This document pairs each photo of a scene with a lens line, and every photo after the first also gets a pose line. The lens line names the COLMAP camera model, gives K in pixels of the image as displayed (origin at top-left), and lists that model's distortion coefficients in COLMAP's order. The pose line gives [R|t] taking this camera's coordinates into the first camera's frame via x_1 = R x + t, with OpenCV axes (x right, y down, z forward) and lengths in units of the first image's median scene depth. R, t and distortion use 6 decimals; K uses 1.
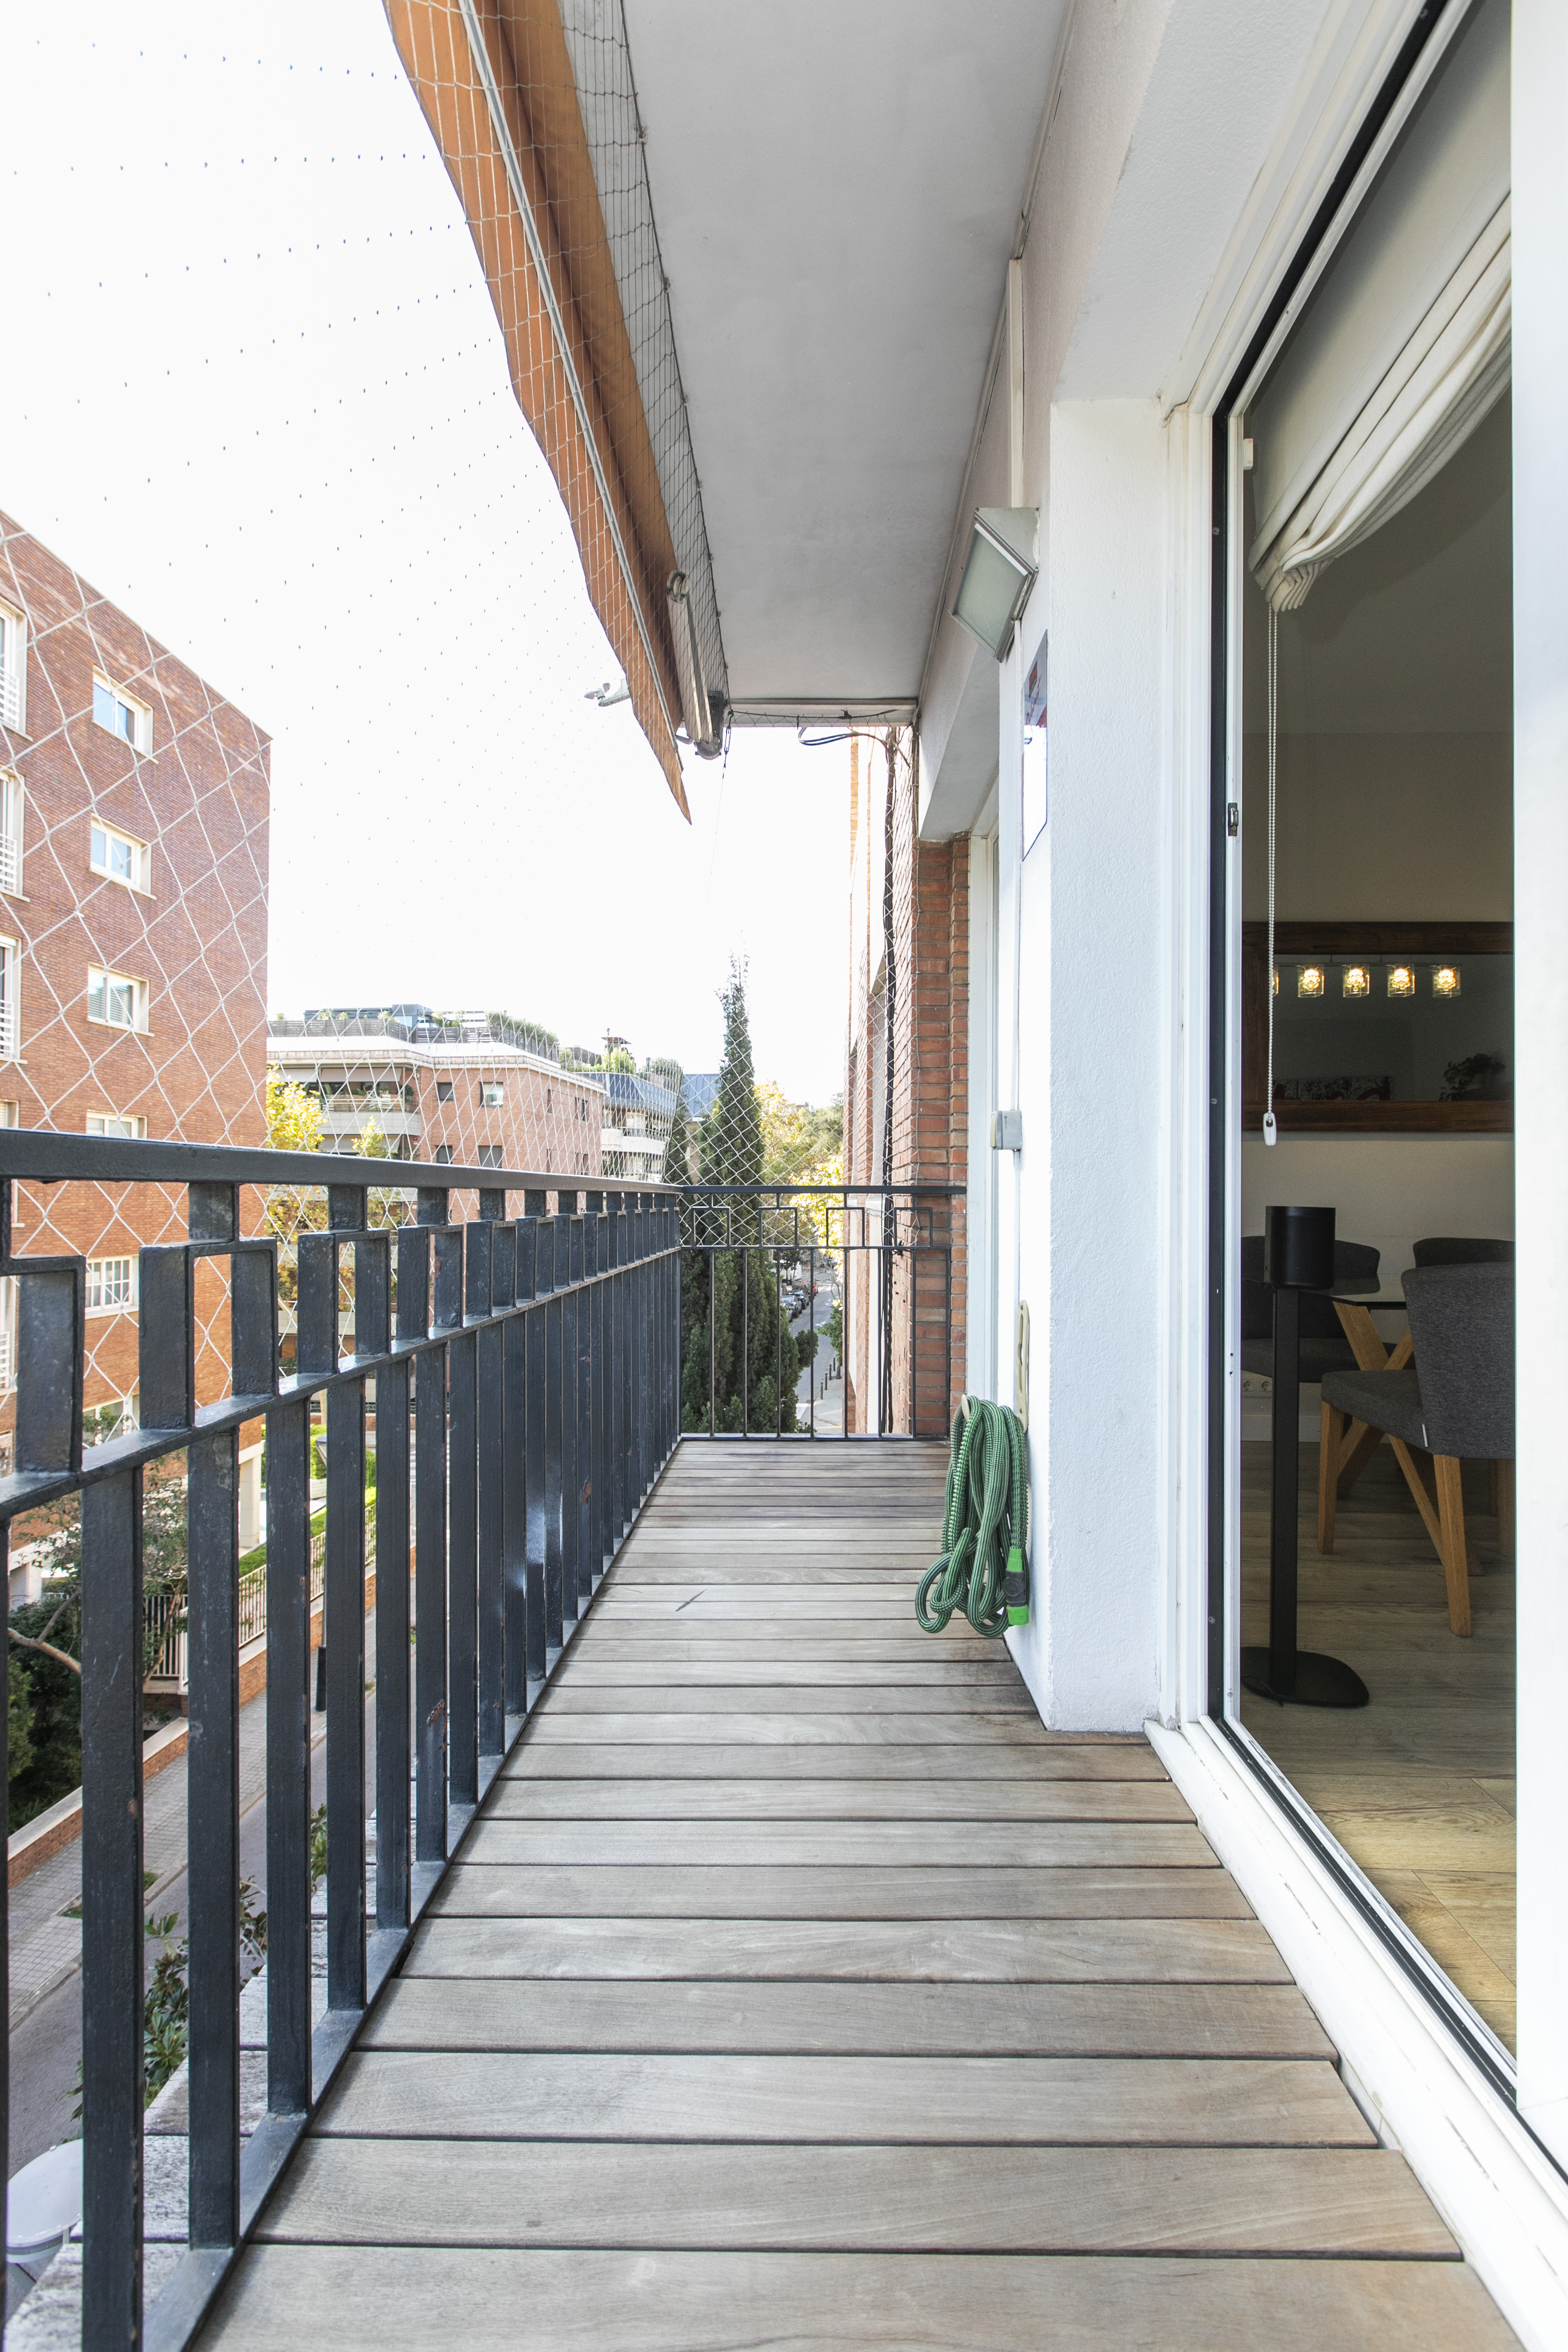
lens RADIAL K [[1082.0, 0, 737.8], [0, 1082.0, 1089.2], [0, 0, 1]] dist [0.003935, -0.002359]
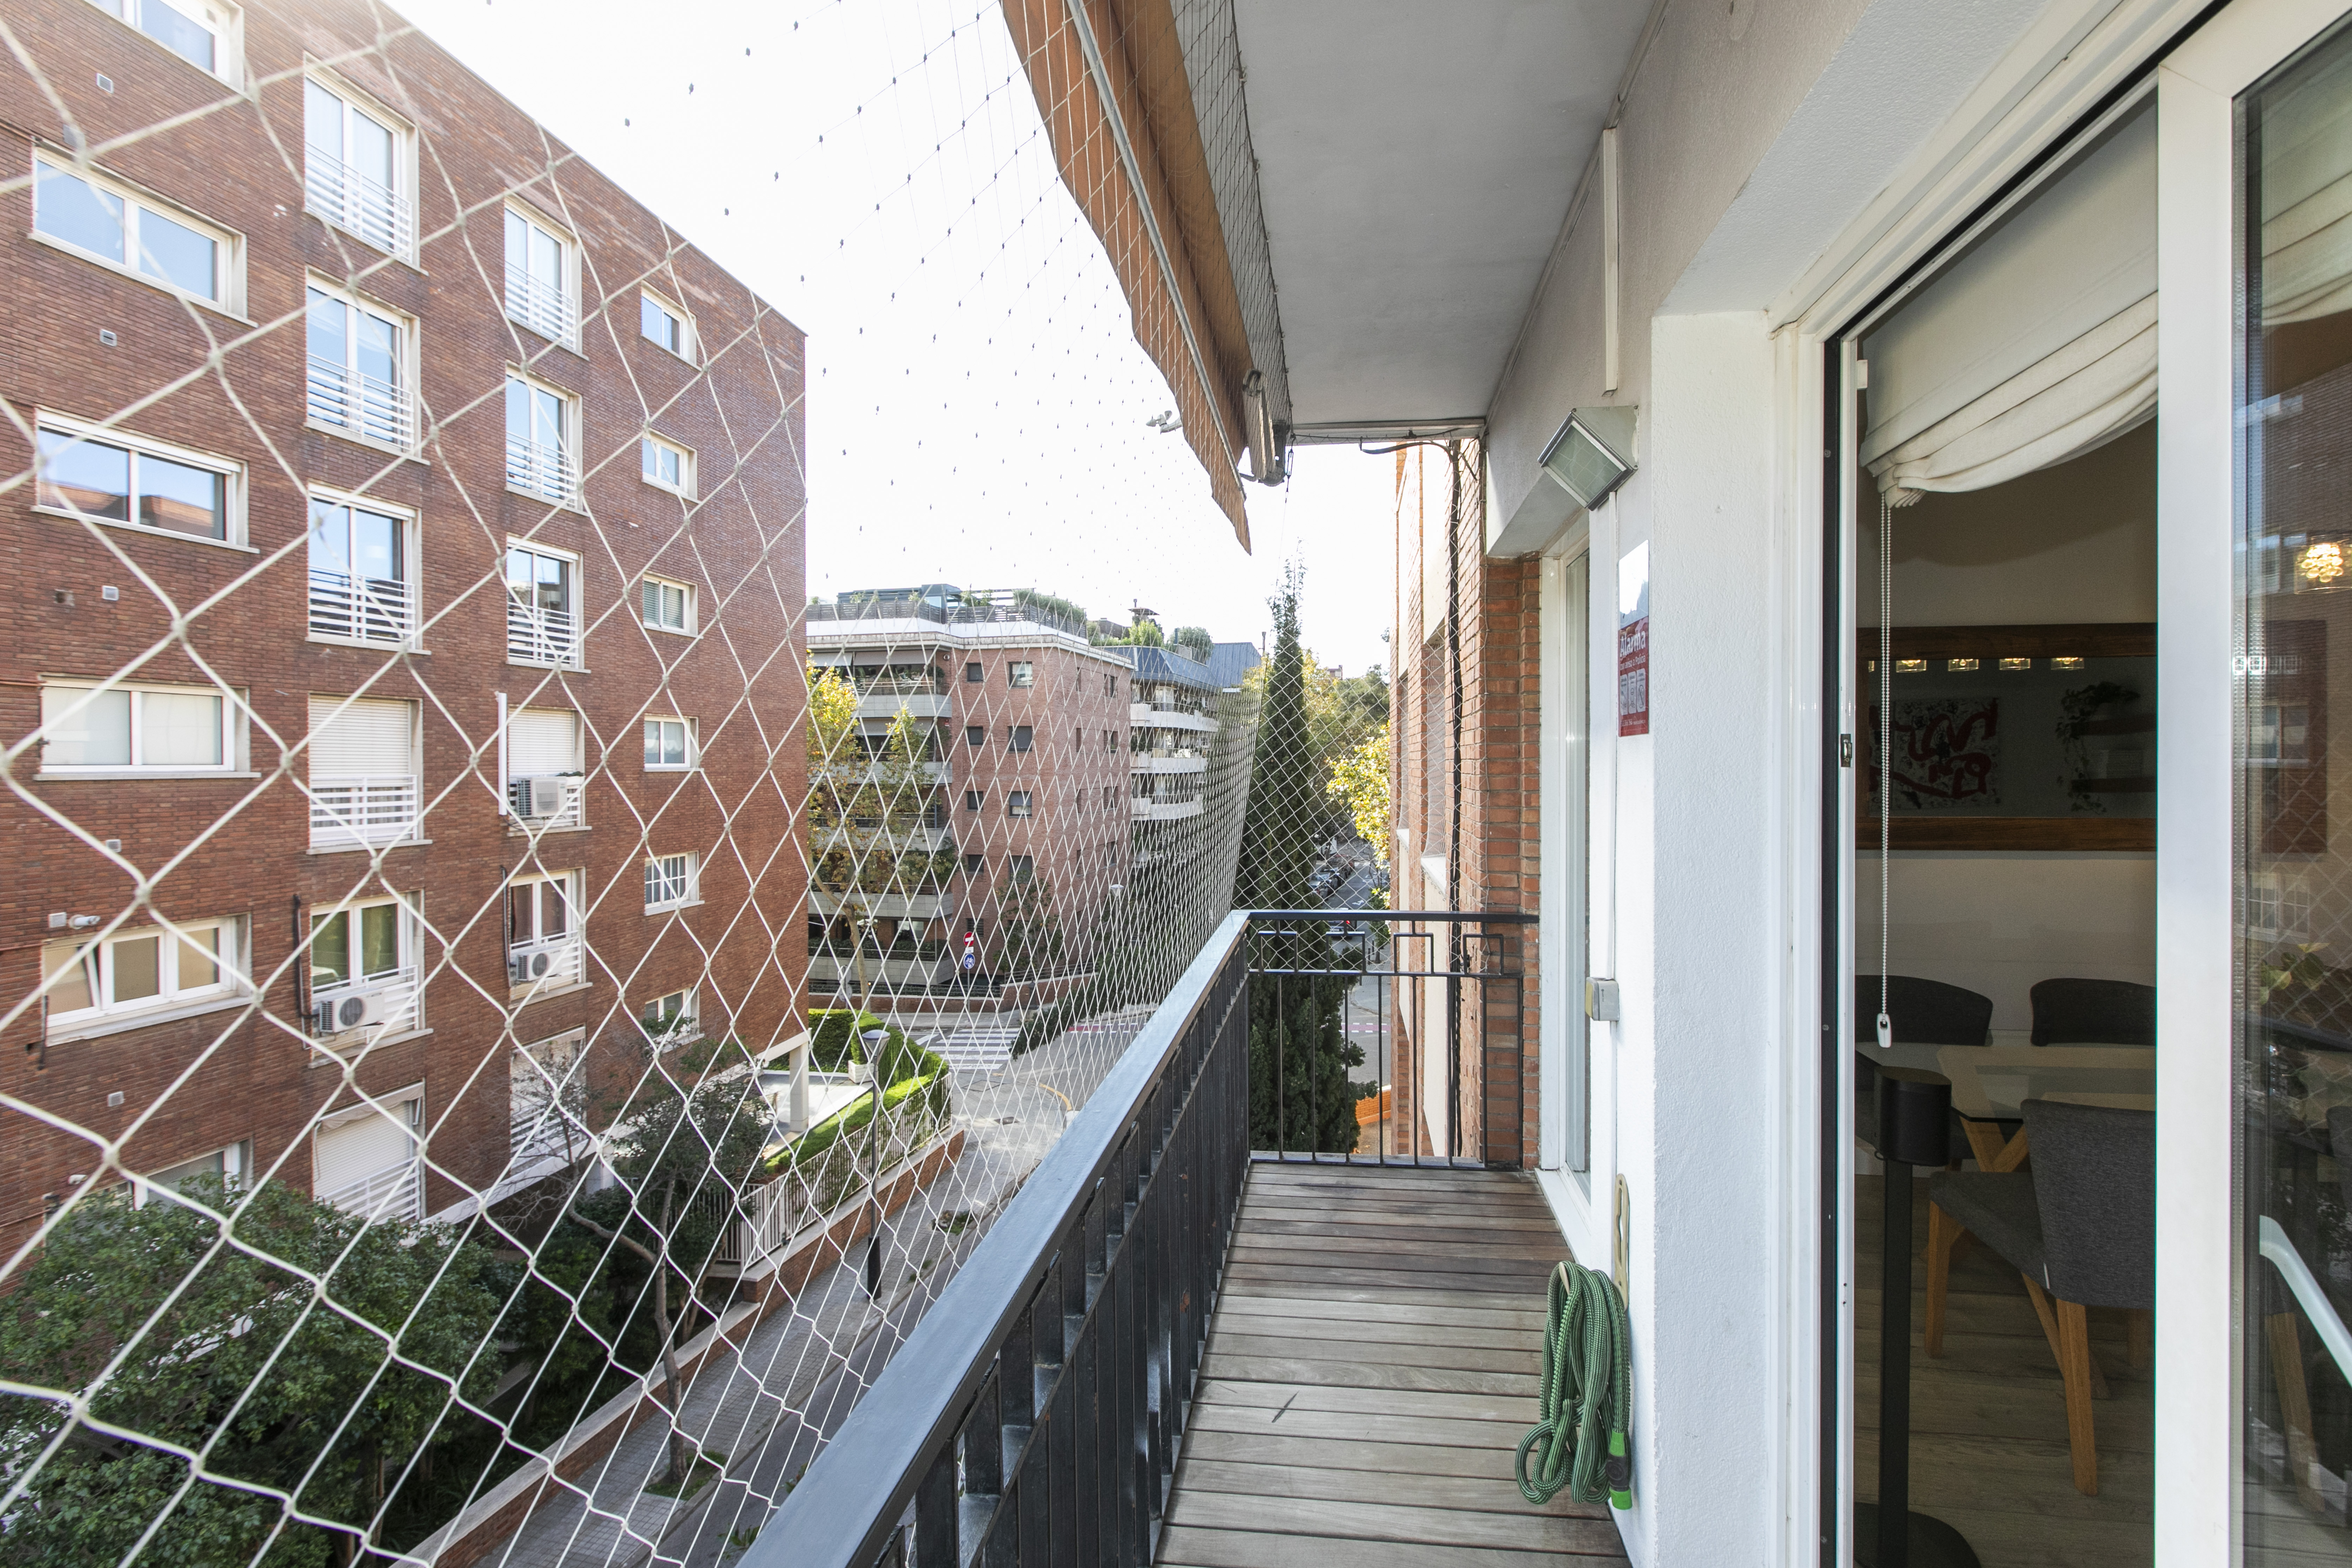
lens RADIAL K [[1082.0, 0, 1171.3], [0, 1082.0, 785.8], [0, 0, 1]] dist [0.003935, -0.002359]
pose [[0.993766, -0.009037, -0.111119, -0.028519], [0.011311, 0.999739, 0.019850, -0.136098], [0.110911, -0.020983, 0.993609, -0.035093]]
